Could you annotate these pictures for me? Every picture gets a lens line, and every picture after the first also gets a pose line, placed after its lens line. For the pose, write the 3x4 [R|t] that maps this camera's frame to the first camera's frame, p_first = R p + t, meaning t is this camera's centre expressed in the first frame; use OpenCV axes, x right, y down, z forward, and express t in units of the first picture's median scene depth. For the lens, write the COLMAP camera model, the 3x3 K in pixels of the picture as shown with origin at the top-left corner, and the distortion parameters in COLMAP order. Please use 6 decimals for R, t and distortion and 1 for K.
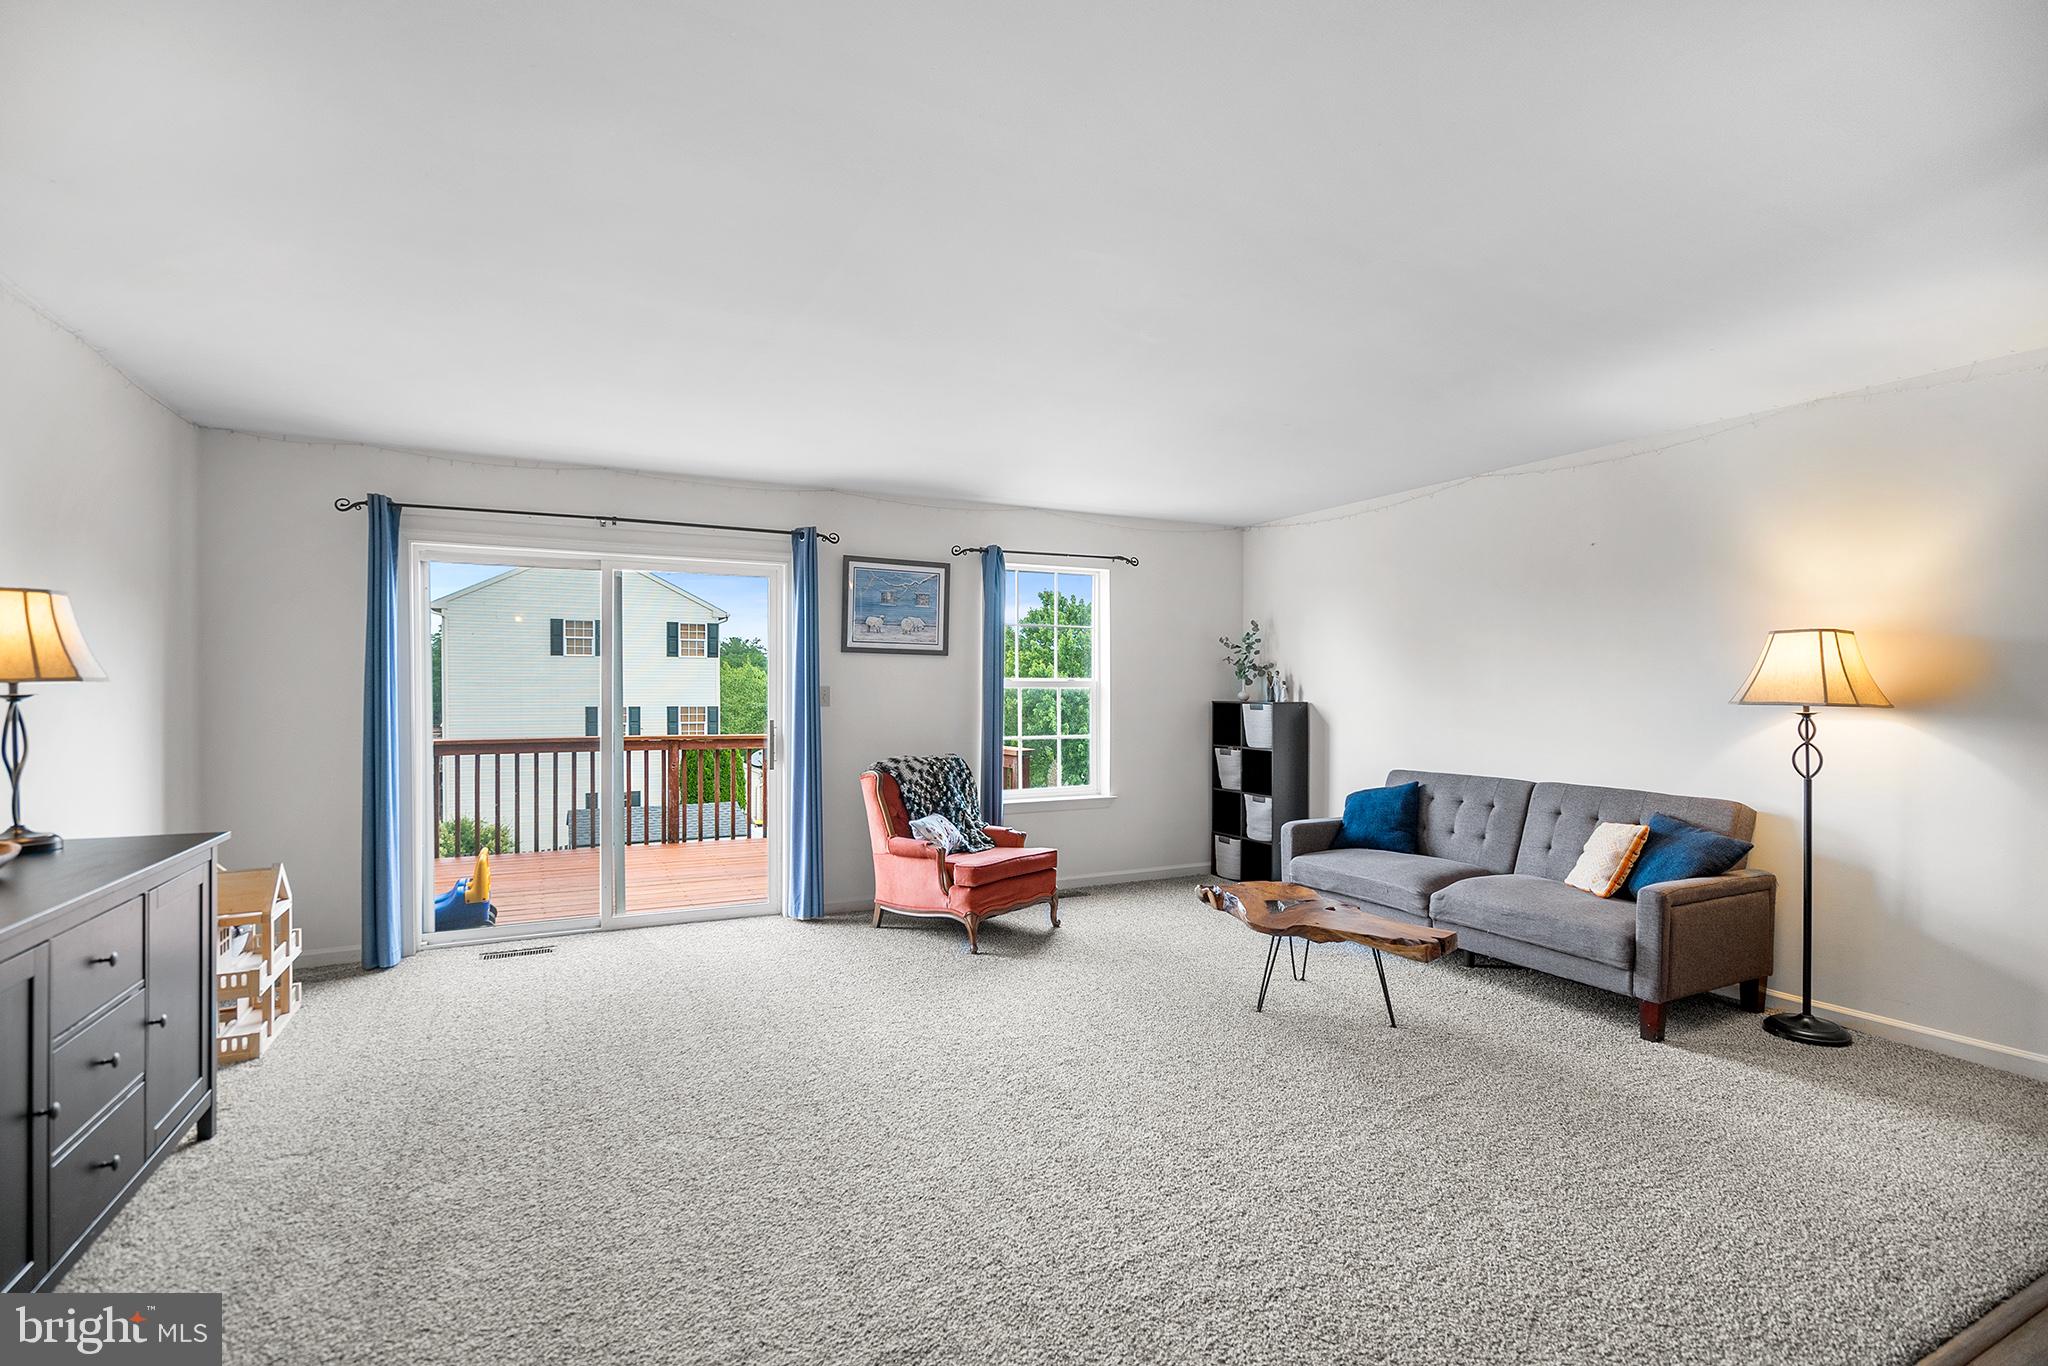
lens RADIAL K [[946.8, 0, 1020.6], [0, 946.8, 675.6], [0, 0, 1]] dist [-0.006361, 0.005059]
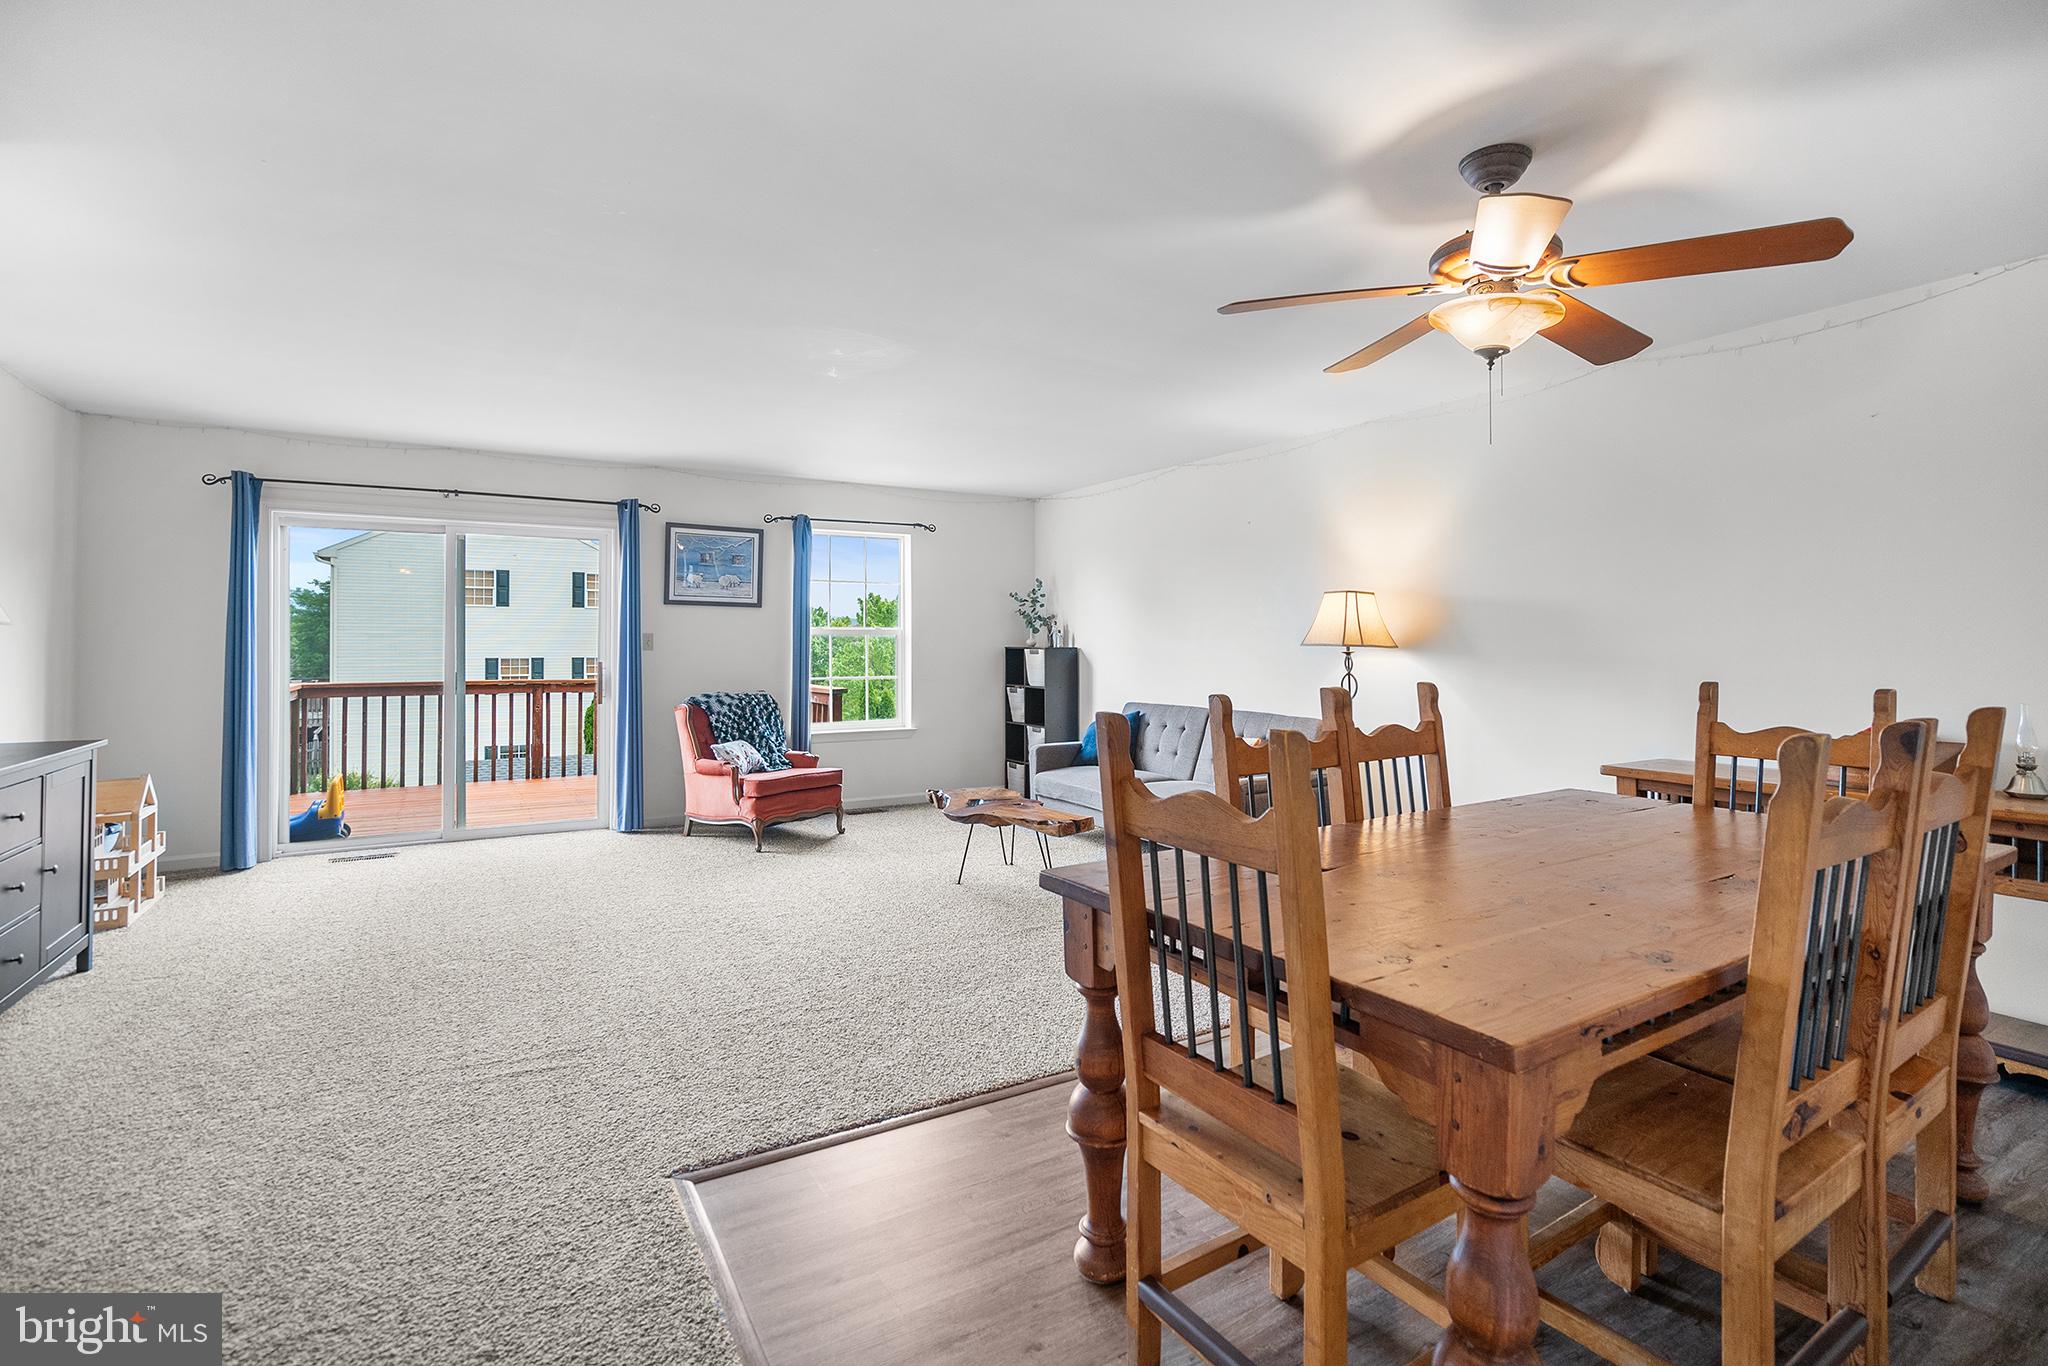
lens RADIAL K [[943.5, 0, 1023.3], [0, 943.5, 611.7], [0, 0, 1]] dist [0.001679, 0.000316]
pose [[0.996780, 0.002898, 0.080137, 0.172753], [-0.001554, 0.999857, -0.016818, 0.003632], [-0.080174, 0.016639, 0.996642, -0.218945]]
